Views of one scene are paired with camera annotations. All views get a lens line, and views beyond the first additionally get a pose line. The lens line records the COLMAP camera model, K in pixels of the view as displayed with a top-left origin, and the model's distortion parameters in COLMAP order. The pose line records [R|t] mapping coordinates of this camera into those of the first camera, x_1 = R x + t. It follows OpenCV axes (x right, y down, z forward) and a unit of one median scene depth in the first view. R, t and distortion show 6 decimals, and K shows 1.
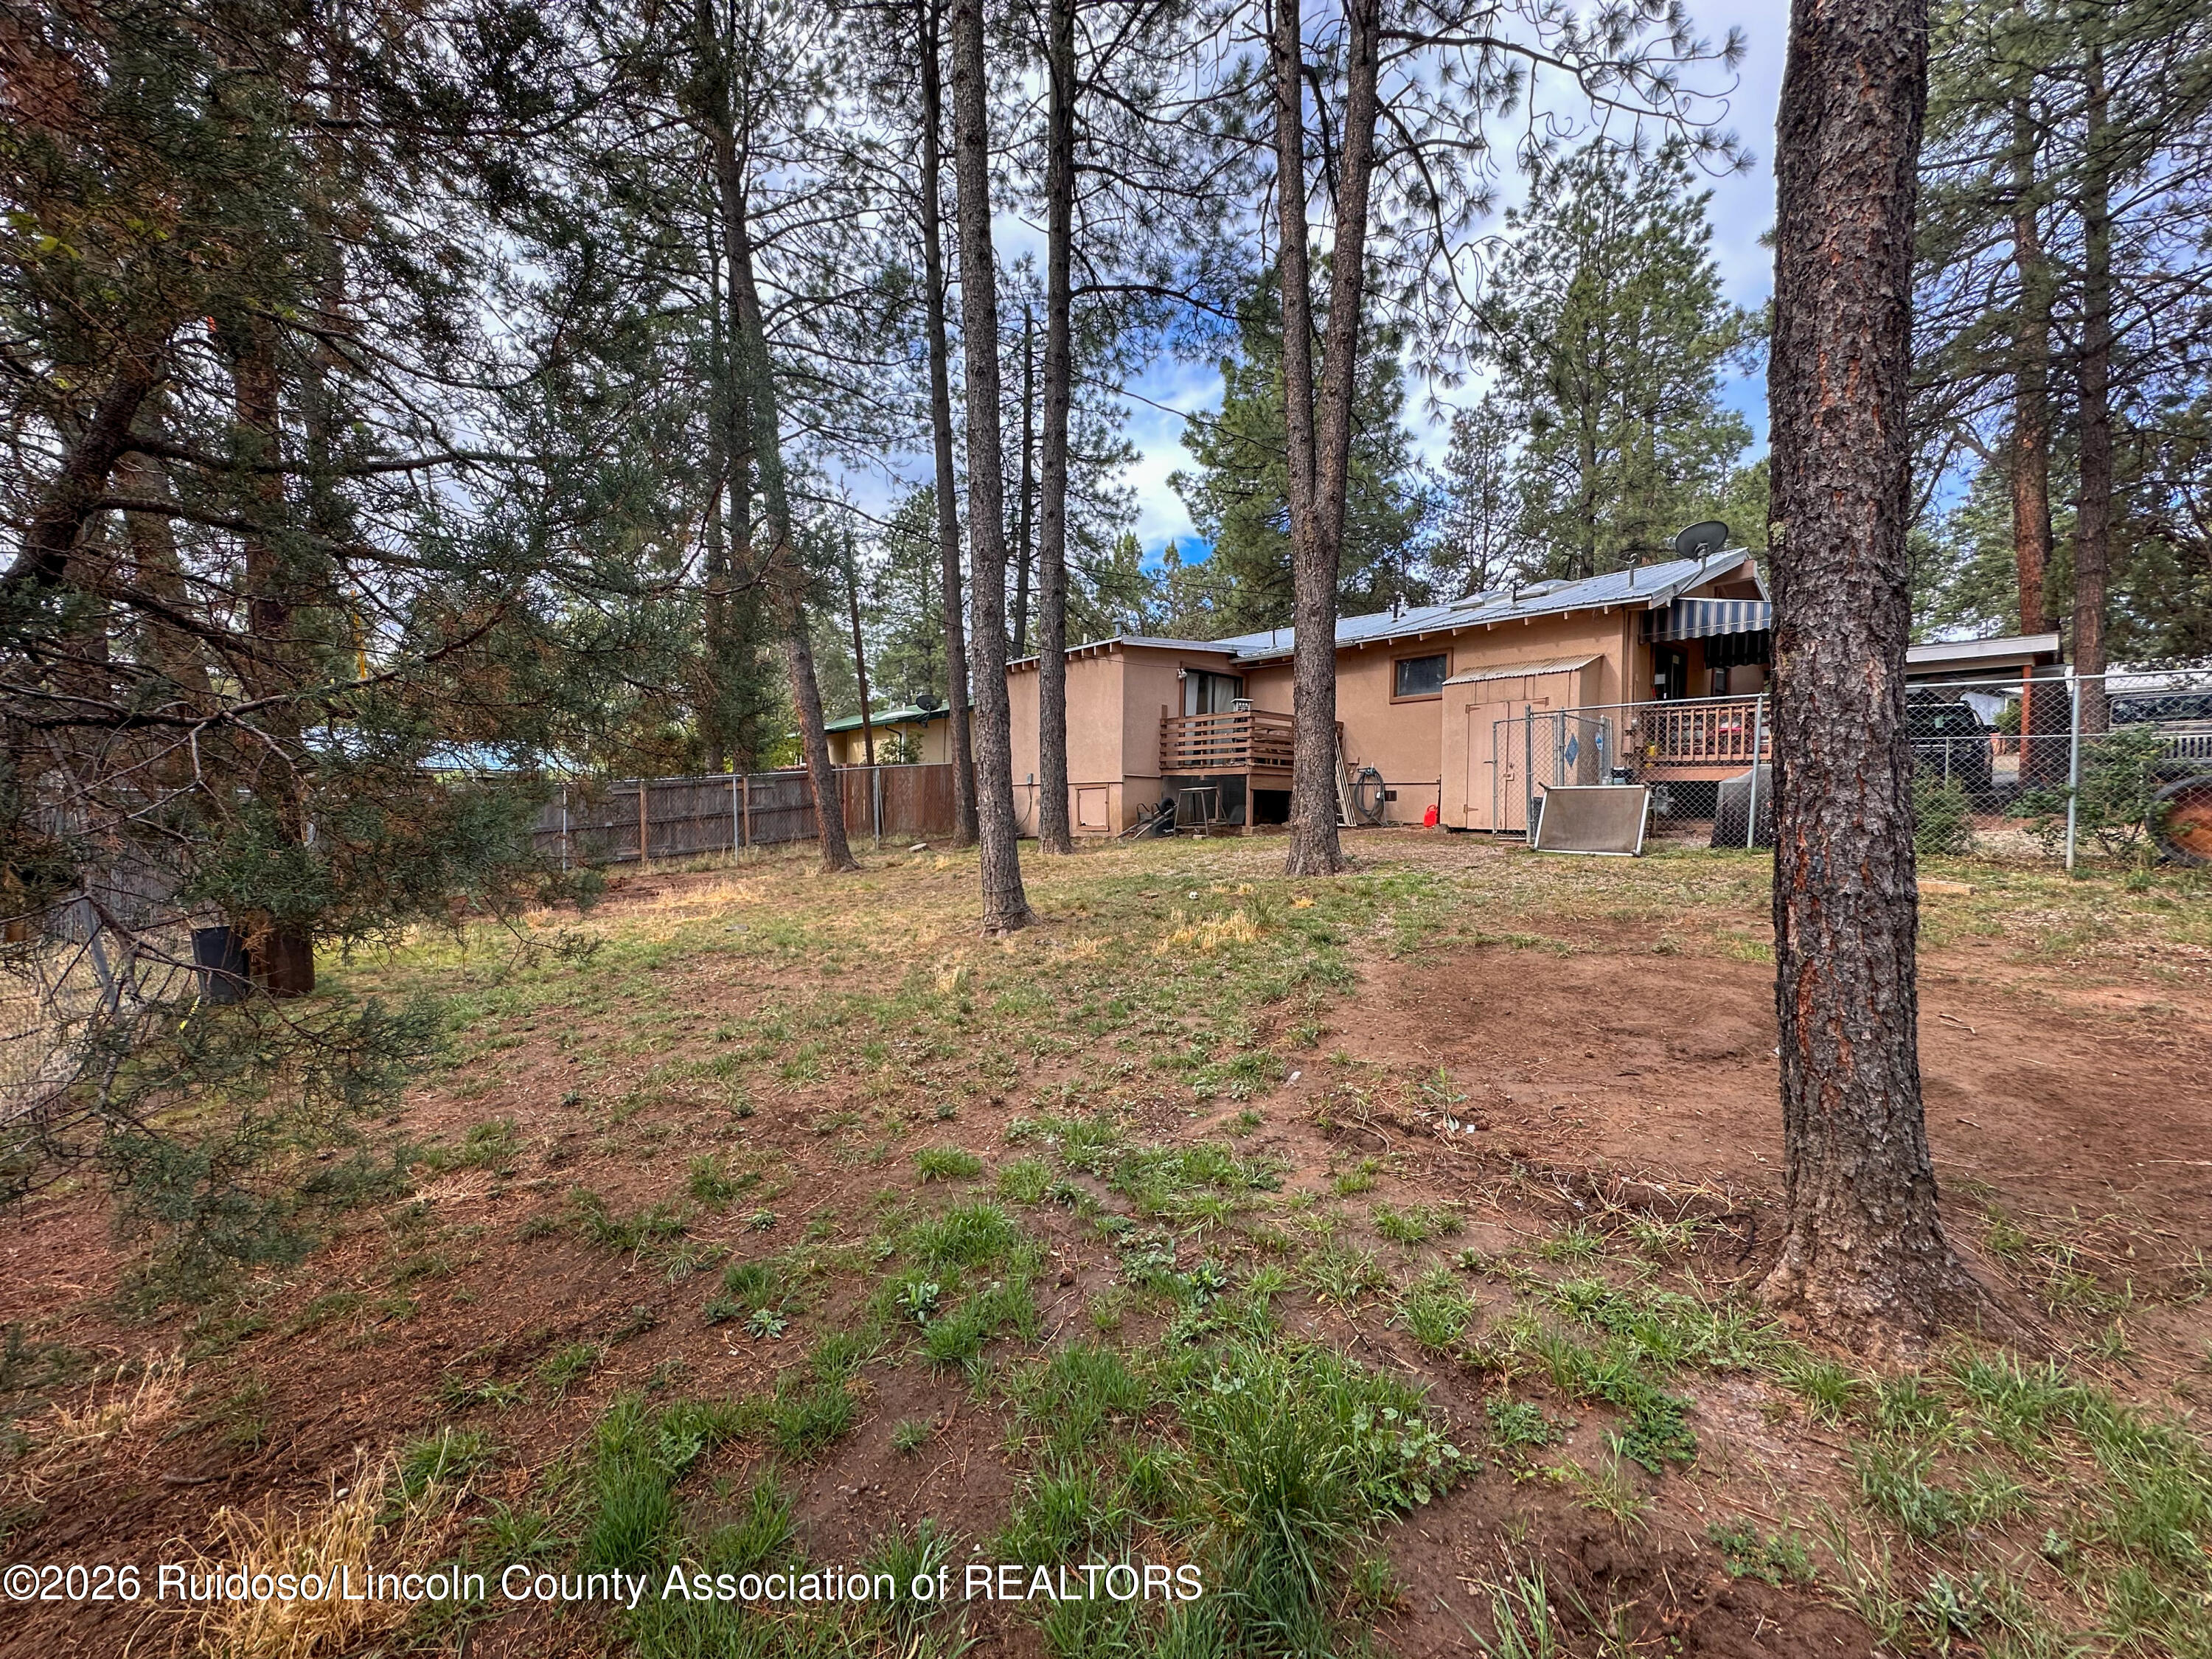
lens RADIAL K [[879.6, 0, 1094.4], [0, 879.6, 834.9], [0, 0, 1]] dist [-0.011061, -0.000161]
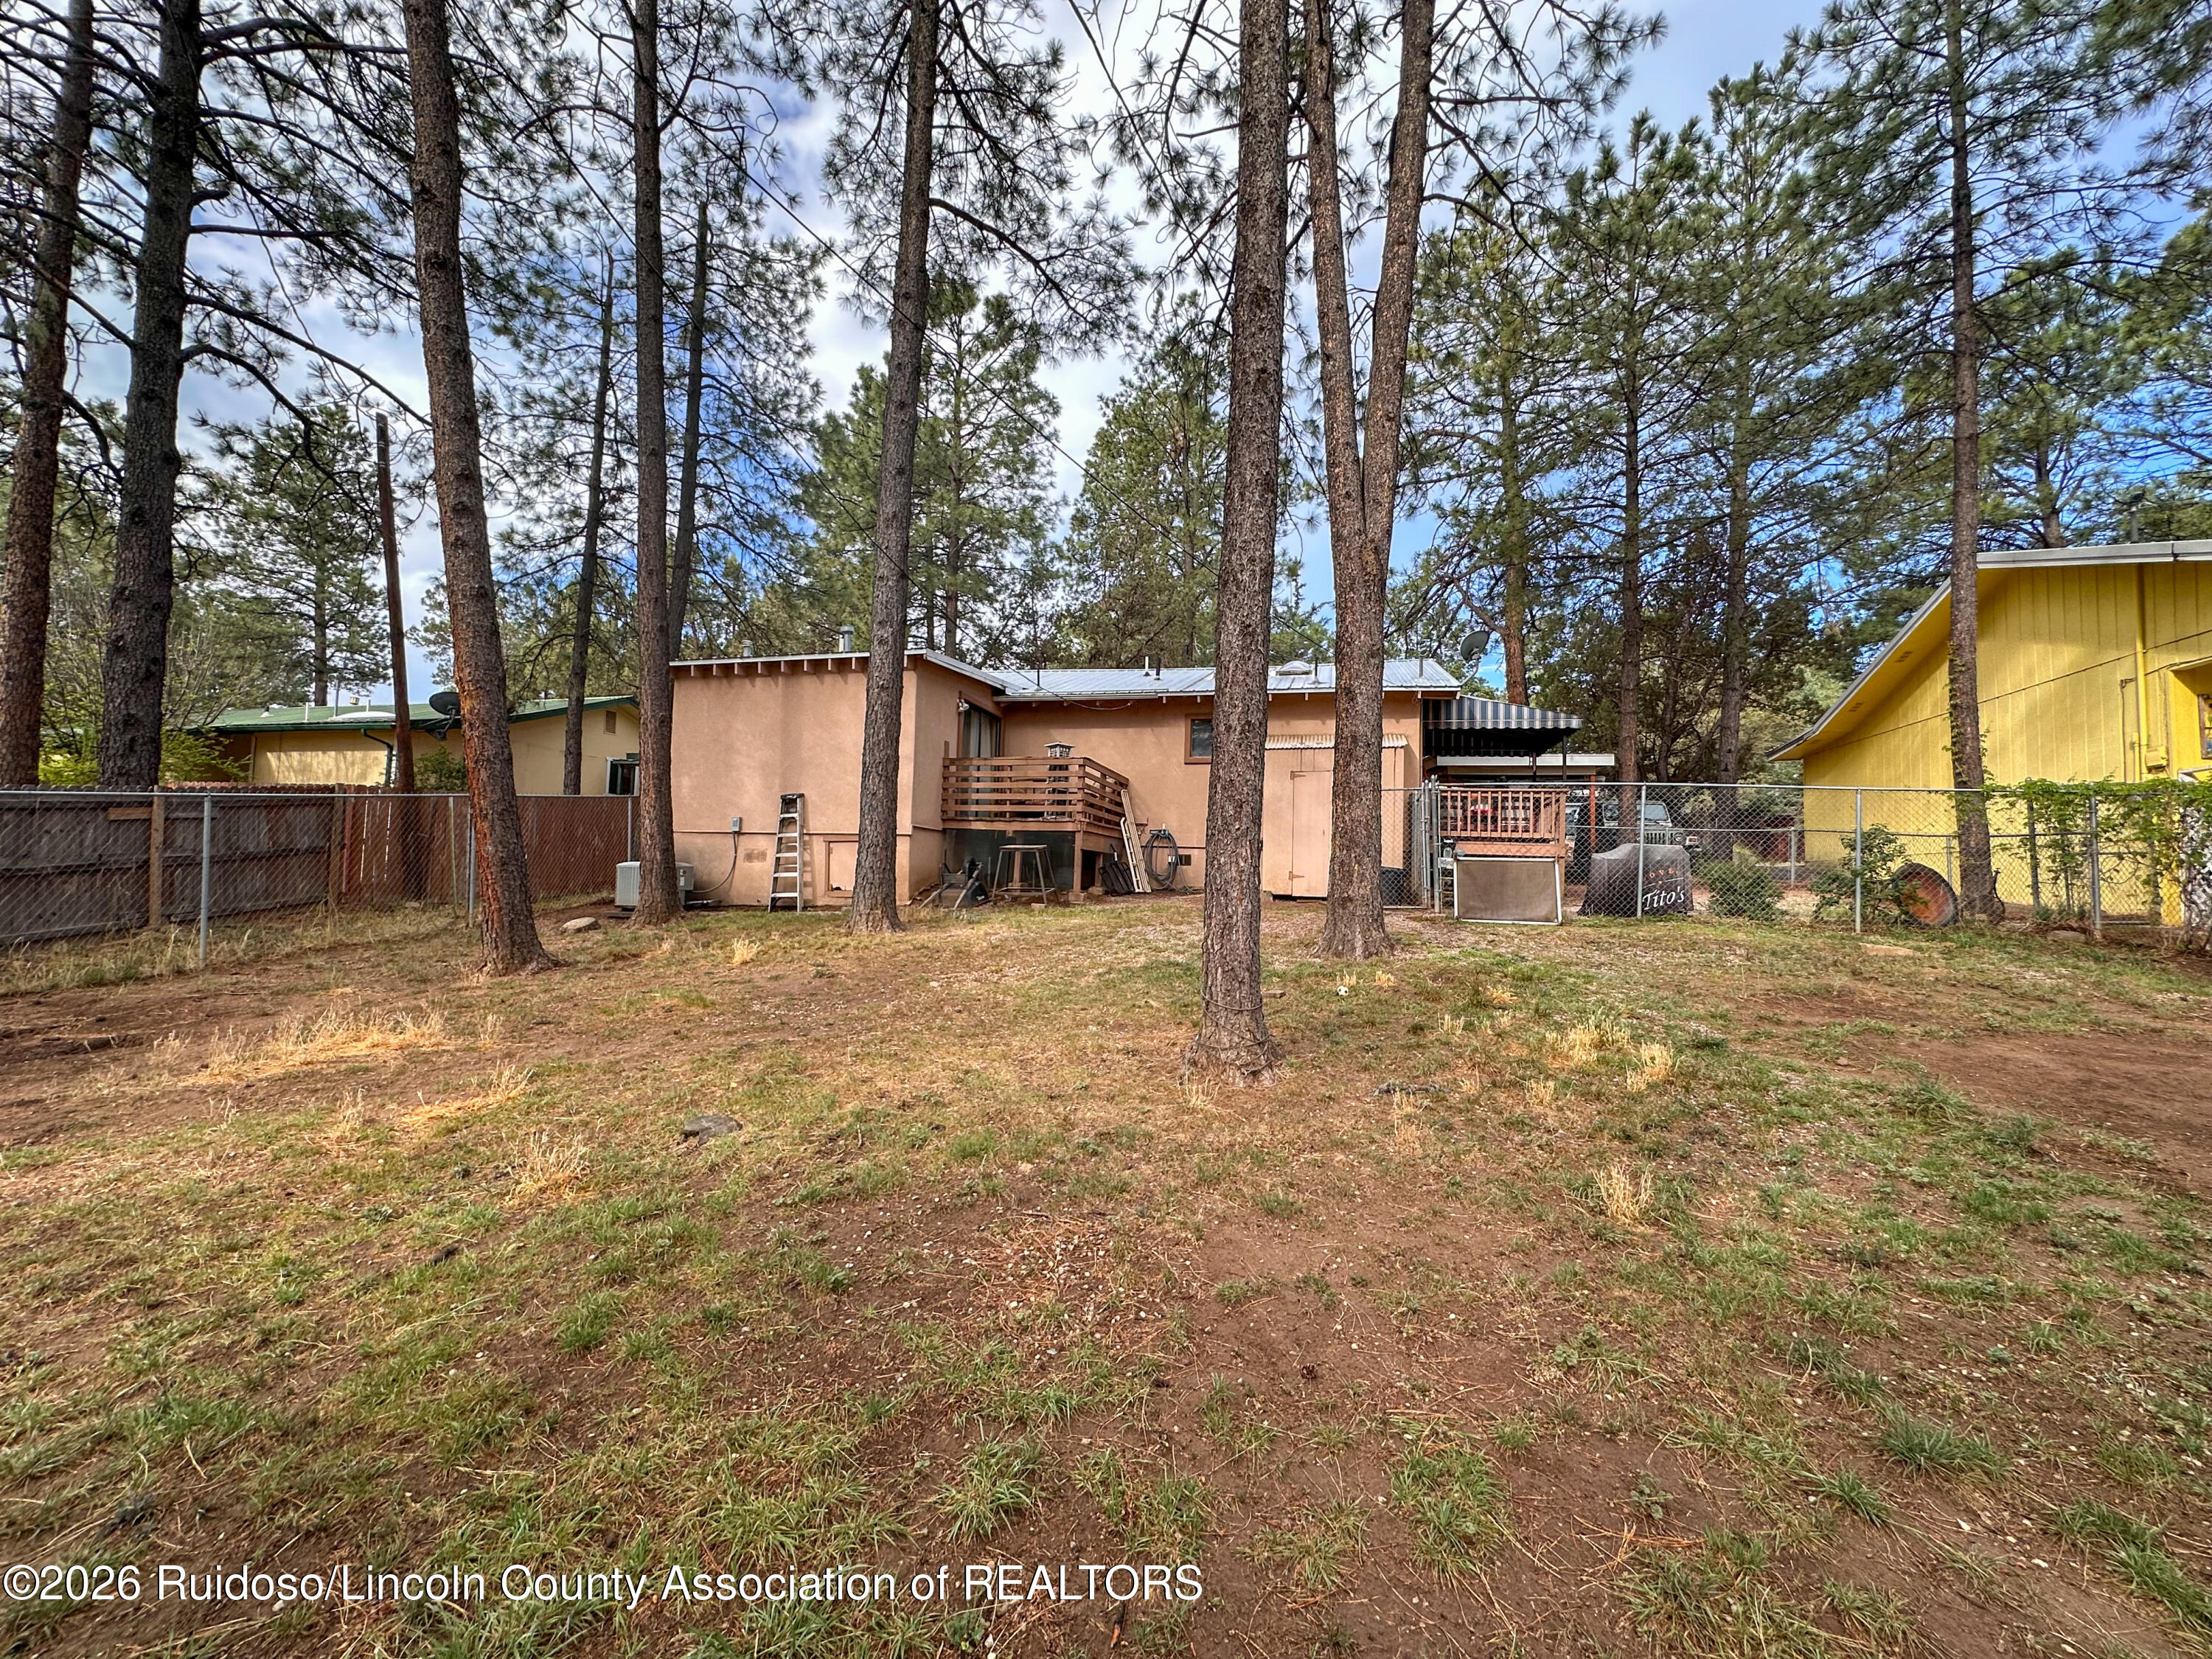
lens RADIAL K [[879.6, 0, 1109.2], [0, 879.6, 820.7], [0, 0, 1]] dist [-0.011061, -0.000161]
pose [[0.814998, 0.048308, 0.577446, -0.304611], [0.000251, 0.996489, -0.083718, -0.008105], [-0.579464, 0.068375, 0.812125, 0.295615]]
